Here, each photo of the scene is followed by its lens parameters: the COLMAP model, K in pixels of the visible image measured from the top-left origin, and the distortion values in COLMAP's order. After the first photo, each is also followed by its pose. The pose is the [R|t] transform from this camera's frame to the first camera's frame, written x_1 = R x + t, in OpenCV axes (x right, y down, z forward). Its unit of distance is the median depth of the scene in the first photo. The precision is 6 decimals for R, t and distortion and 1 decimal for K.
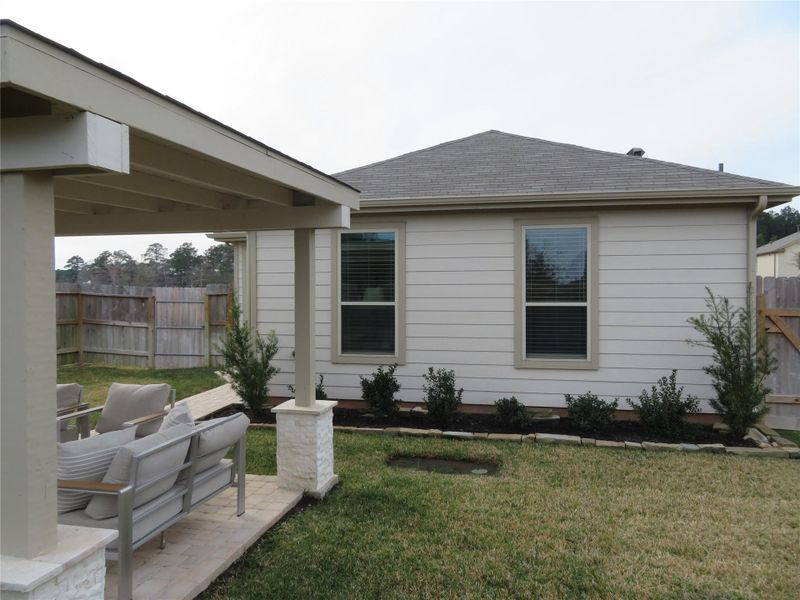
lens RADIAL K [[572.6, 0, 398.5], [0, 572.6, 295.6], [0, 0, 1]] dist [-0.006361, 0.012653]
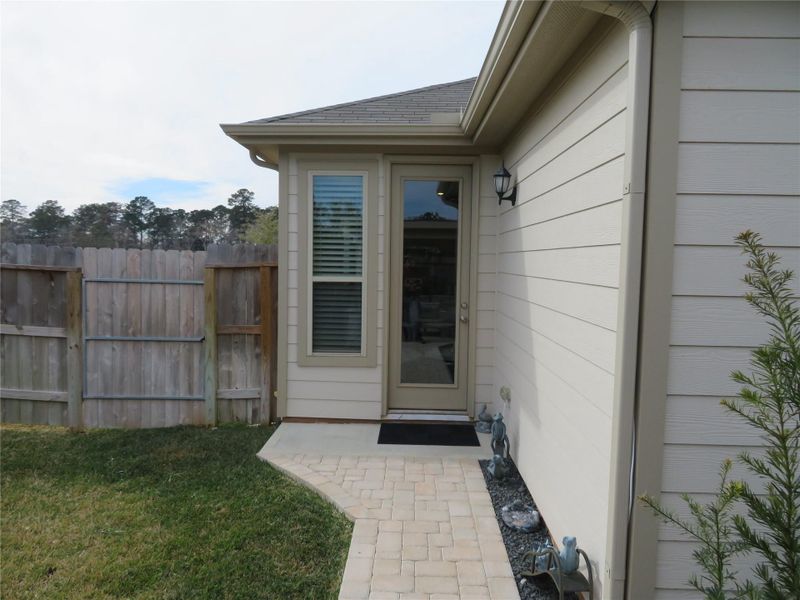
lens RADIAL K [[572.6, 0, 397.9], [0, 572.6, 301.8], [0, 0, 1]] dist [-0.006361, 0.012653]
pose [[0.981314, 0.009393, 0.192185, -0.268760], [-0.021144, 0.998023, 0.059185, -0.004172], [-0.191249, -0.062143, 0.979572, 0.515200]]
